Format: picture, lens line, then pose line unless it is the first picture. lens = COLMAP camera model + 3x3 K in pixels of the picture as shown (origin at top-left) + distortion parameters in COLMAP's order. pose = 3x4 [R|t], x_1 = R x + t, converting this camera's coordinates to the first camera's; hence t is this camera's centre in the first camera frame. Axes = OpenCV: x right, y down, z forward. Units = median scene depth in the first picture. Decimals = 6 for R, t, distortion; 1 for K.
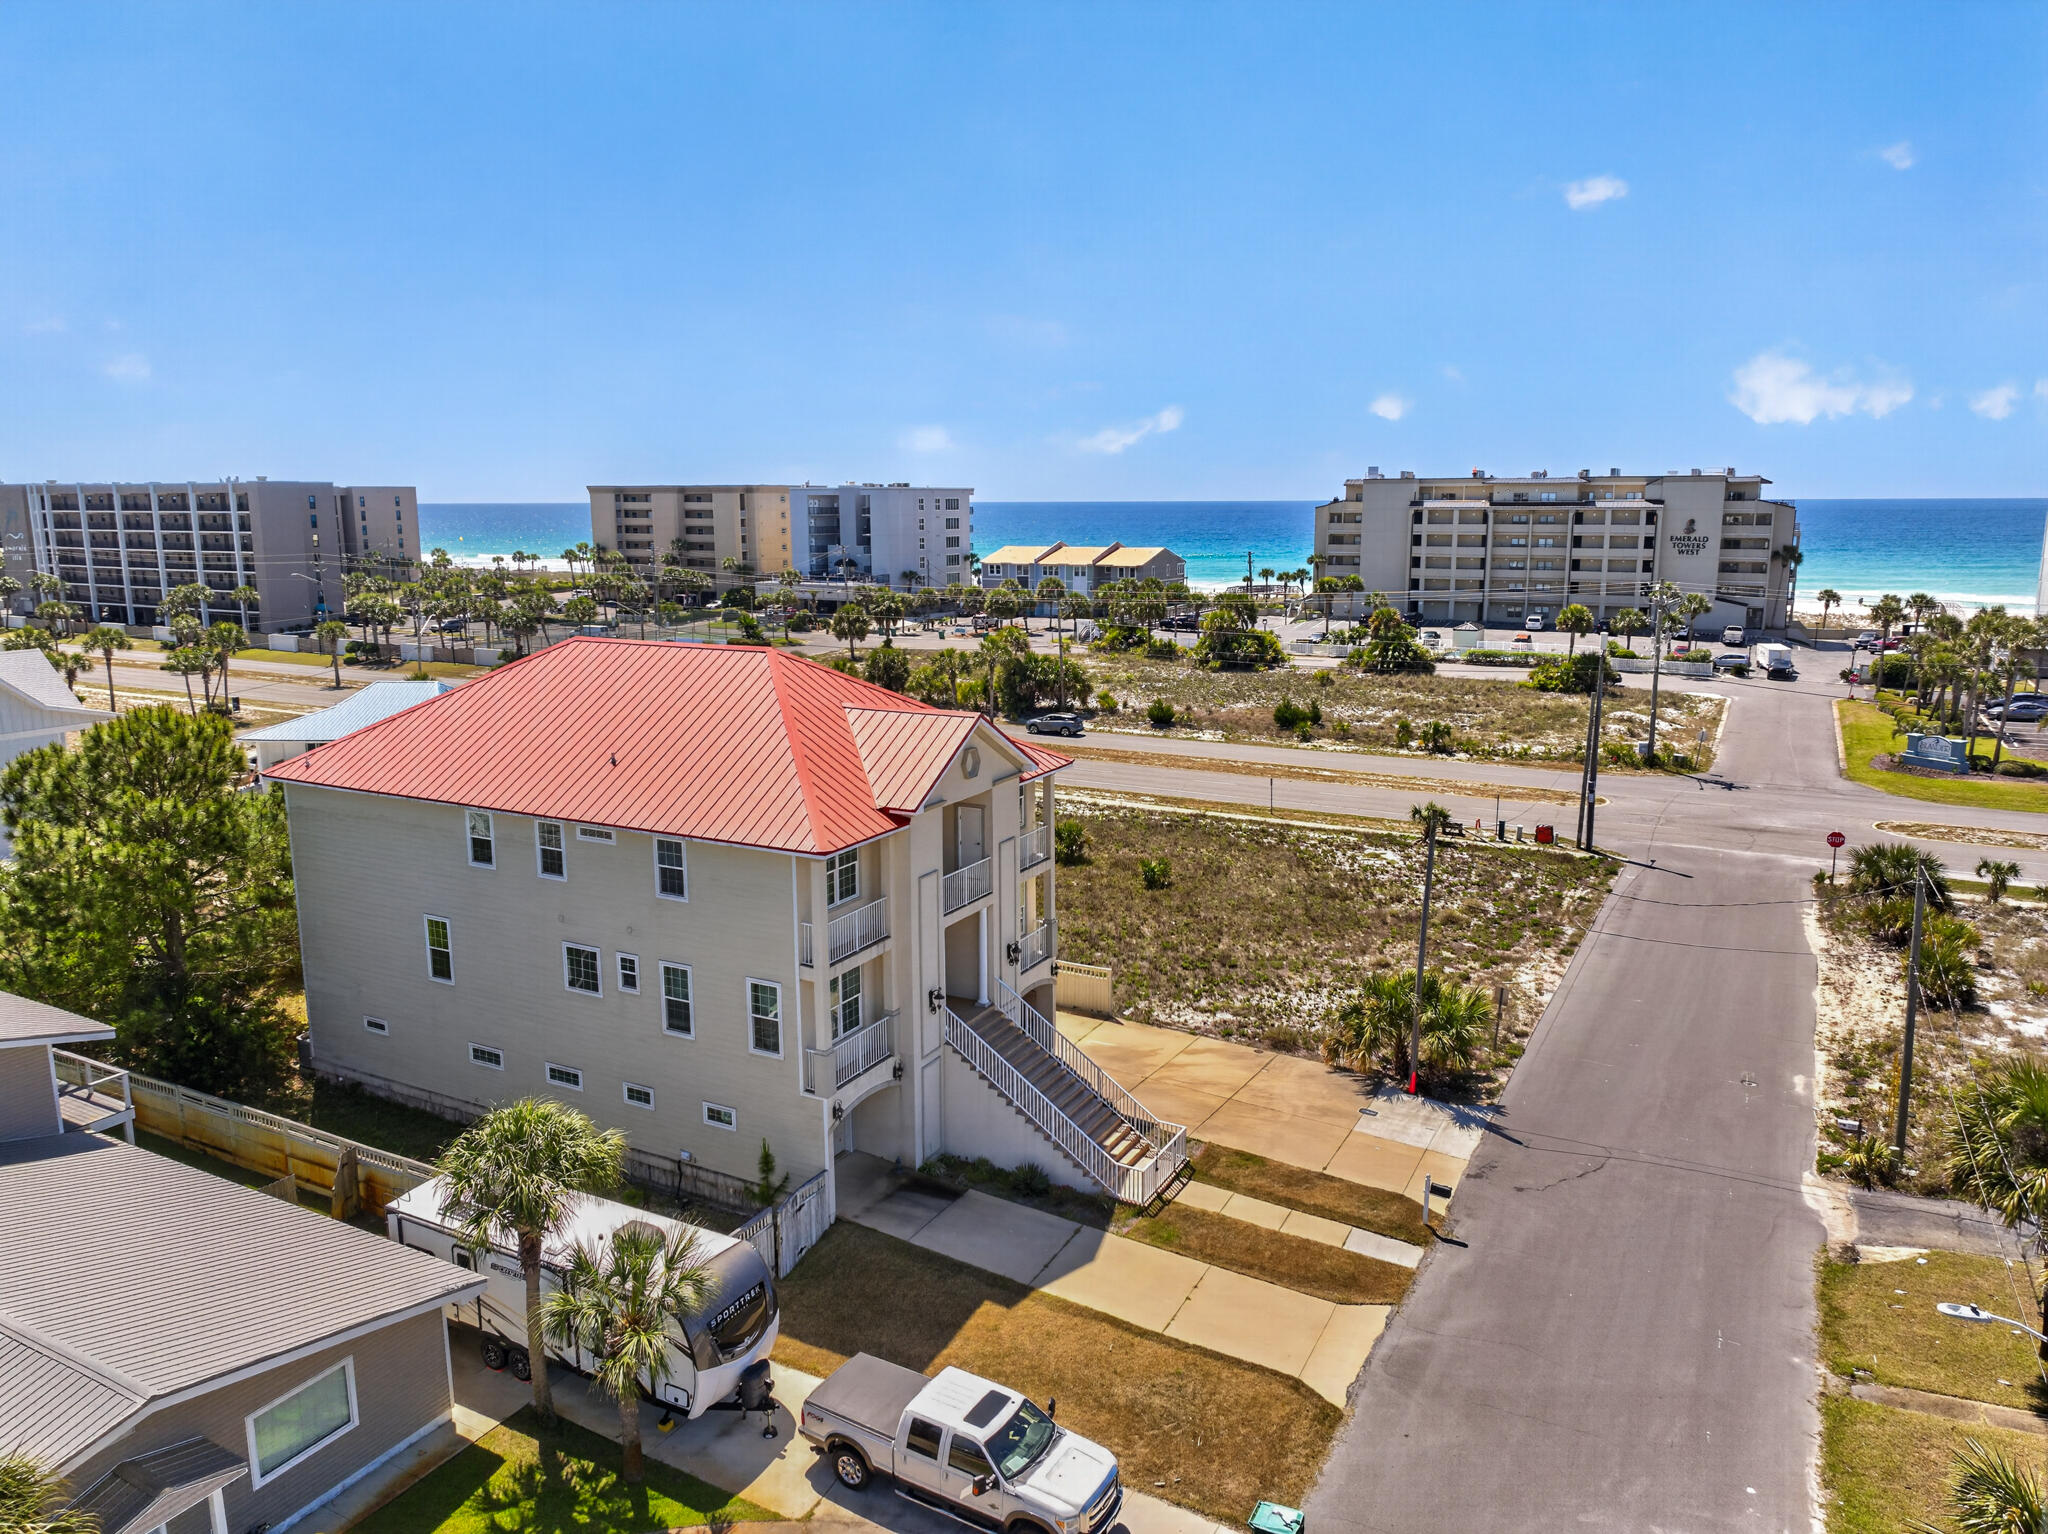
lens RADIAL K [[1398.5, 0, 1028.0], [0, 1398.5, 761.2], [0, 0, 1]] dist [0.006430, -0.014224]
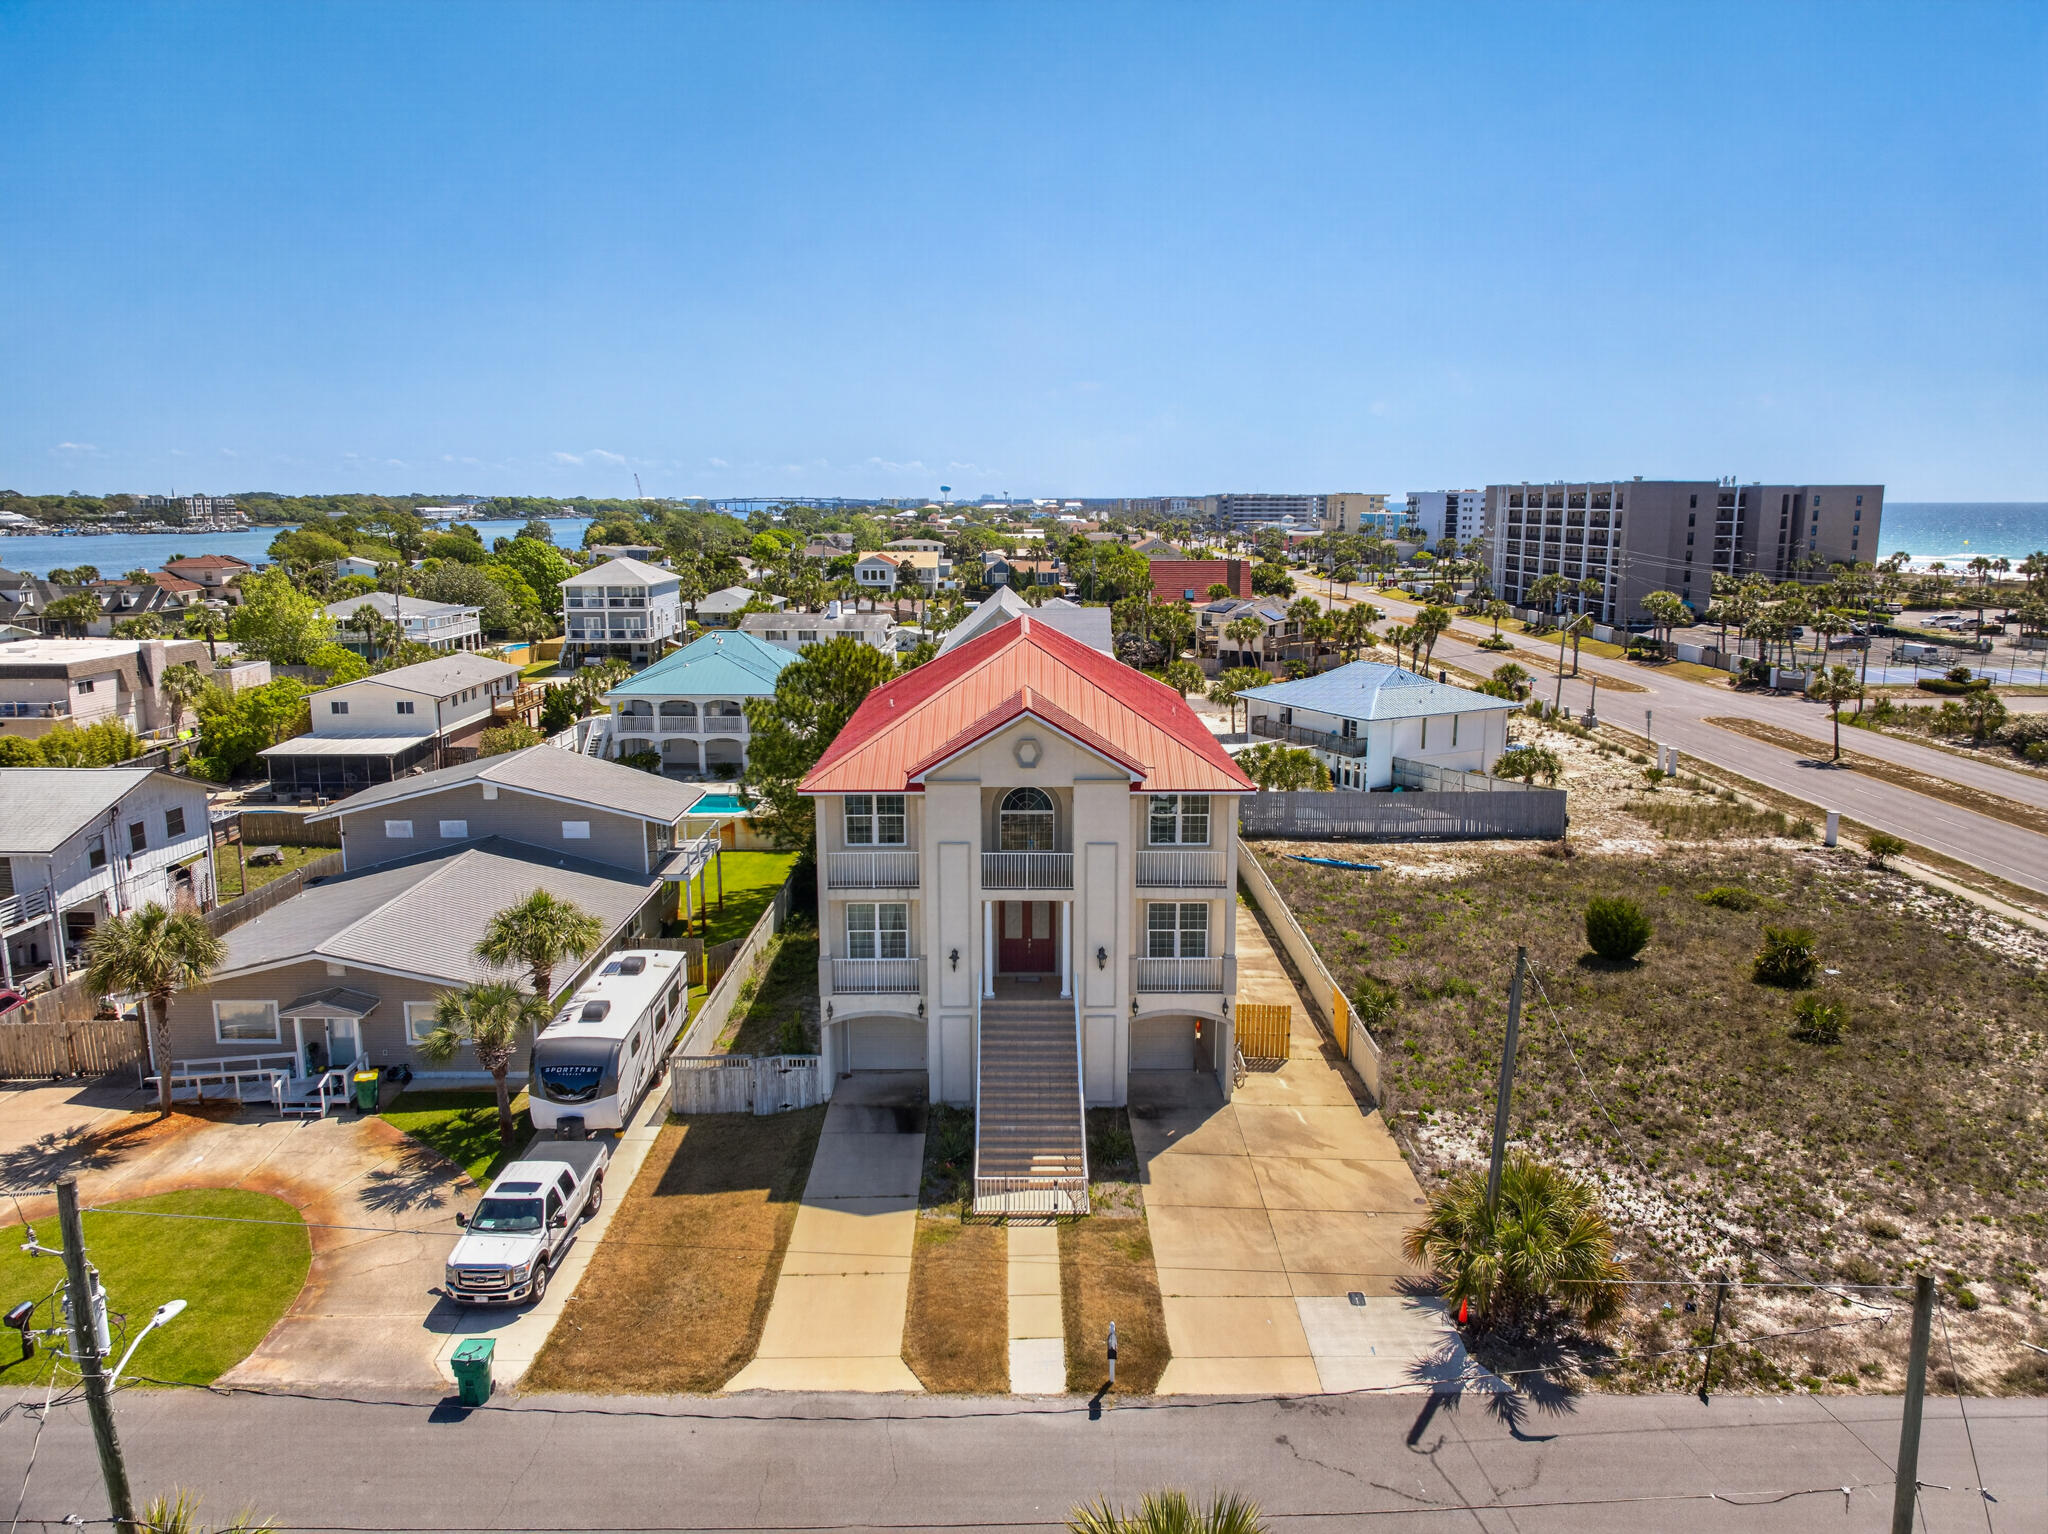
lens RADIAL K [[1398.5, 0, 1033.0], [0, 1398.5, 754.5], [0, 0, 1]] dist [0.006430, -0.014224]
pose [[0.480970, 0.159598, -0.862088, 0.194013], [-0.162437, 0.982489, 0.091262, -0.021337], [0.861558, 0.096140, 0.498473, 0.108483]]
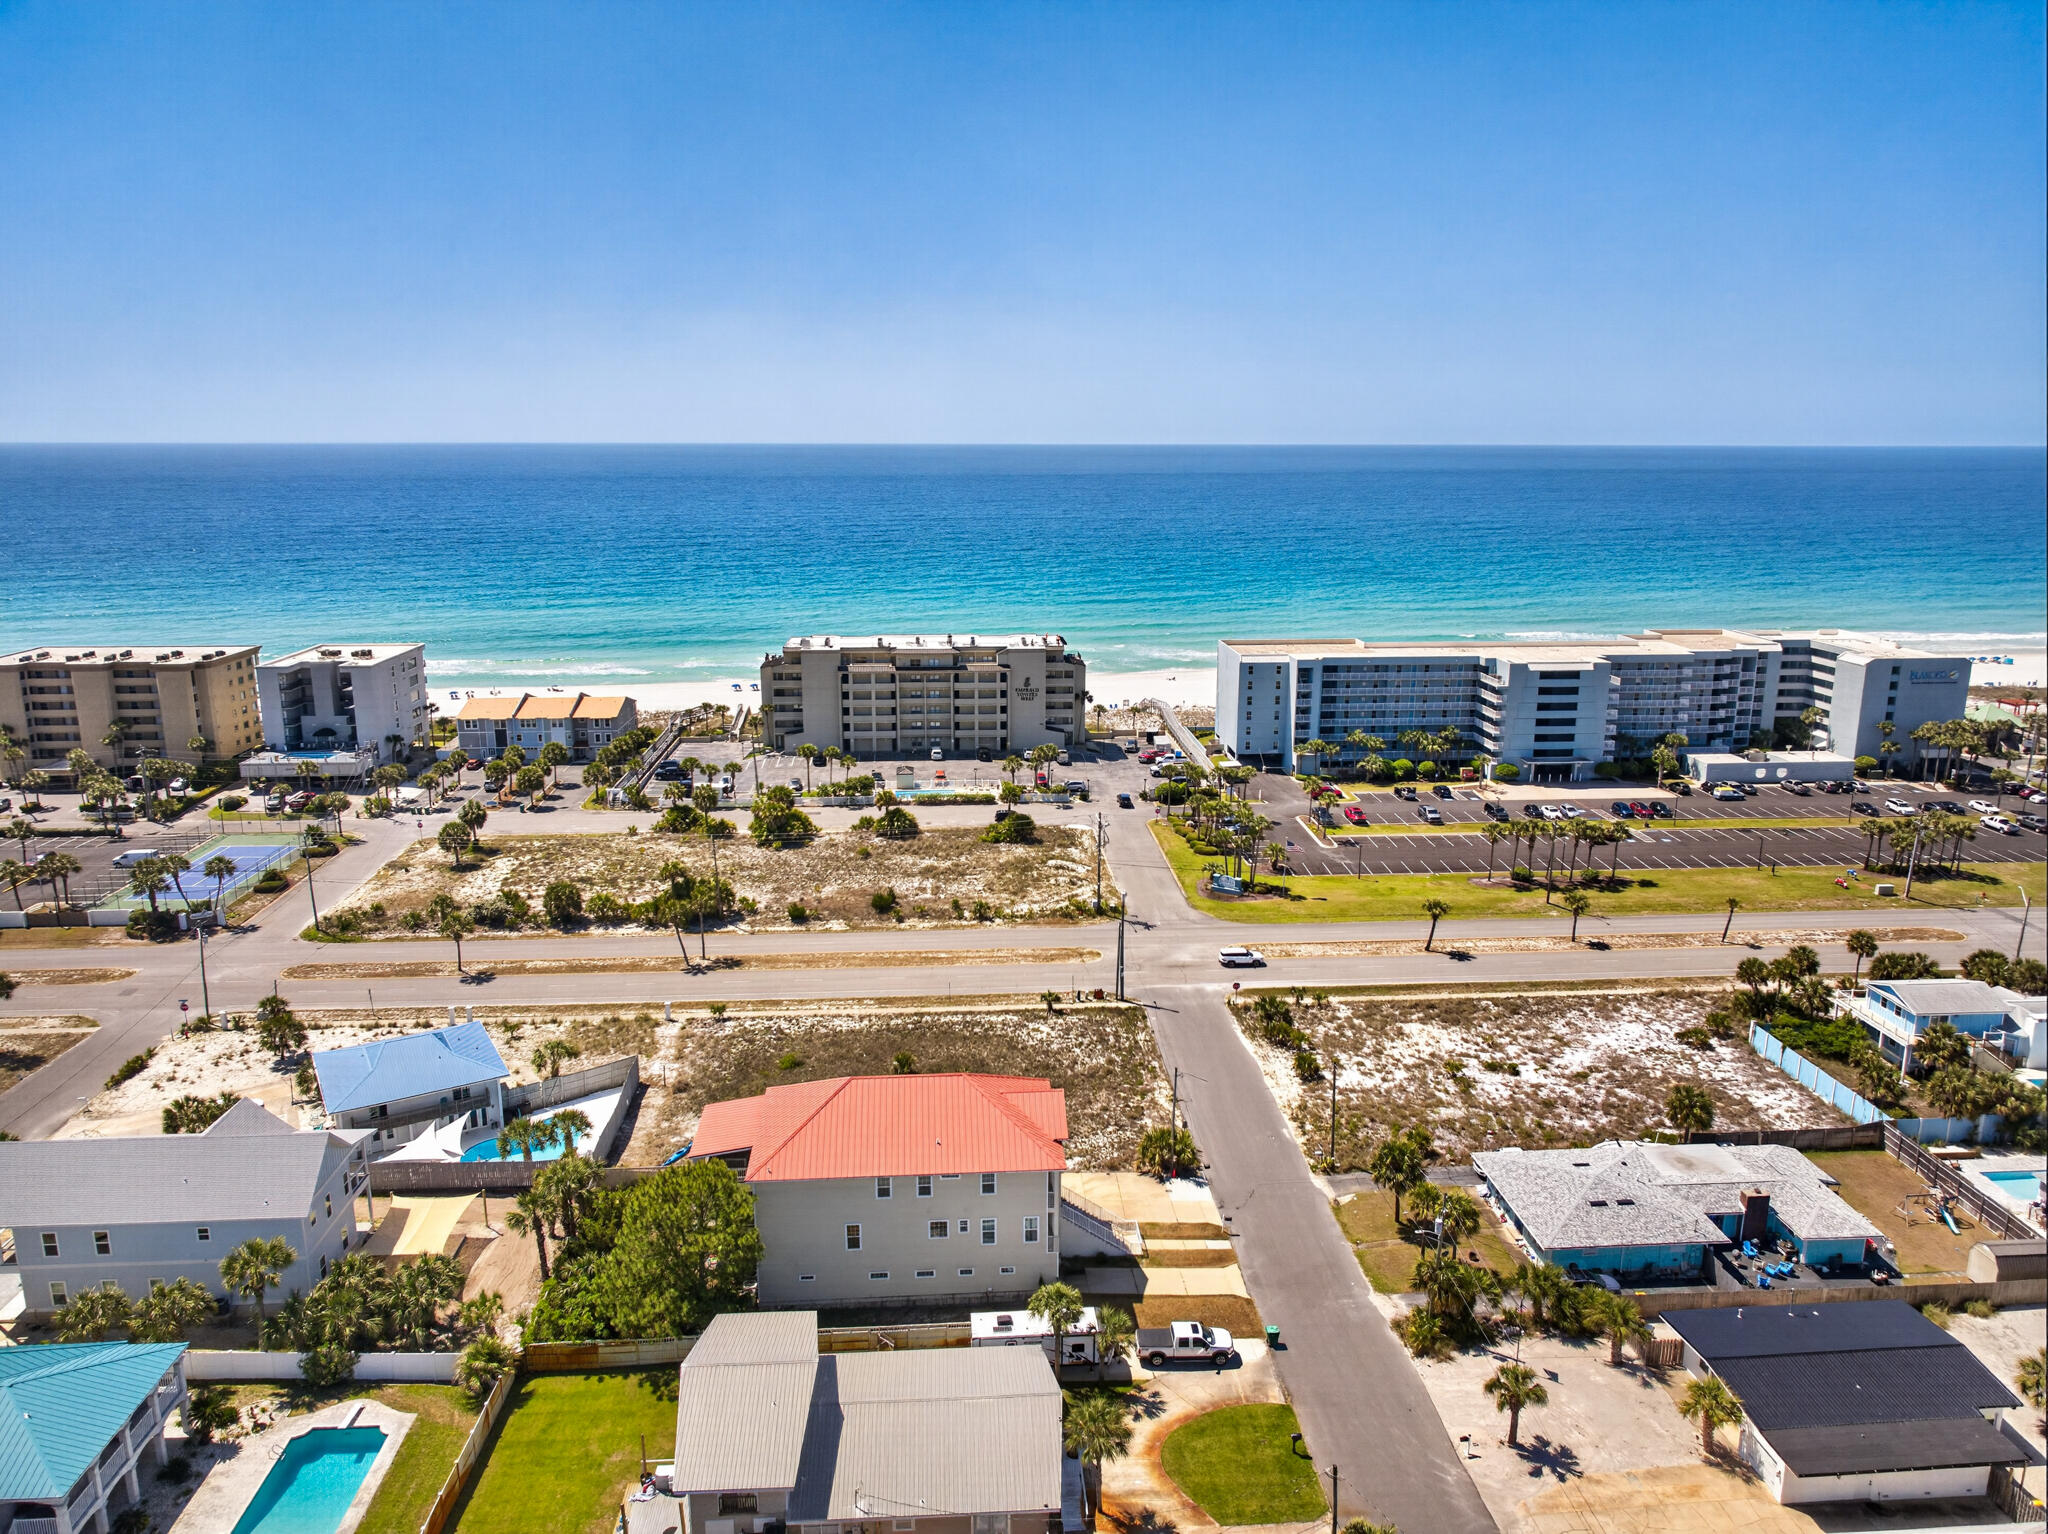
lens RADIAL K [[1398.5, 0, 1030.2], [0, 1398.5, 772.7], [0, 0, 1]] dist [0.006430, -0.014224]
pose [[0.845142, -0.119620, 0.520986, -0.304298], [0.094236, 0.992716, 0.075061, -0.181893], [-0.526170, -0.014341, 0.850258, -0.258826]]
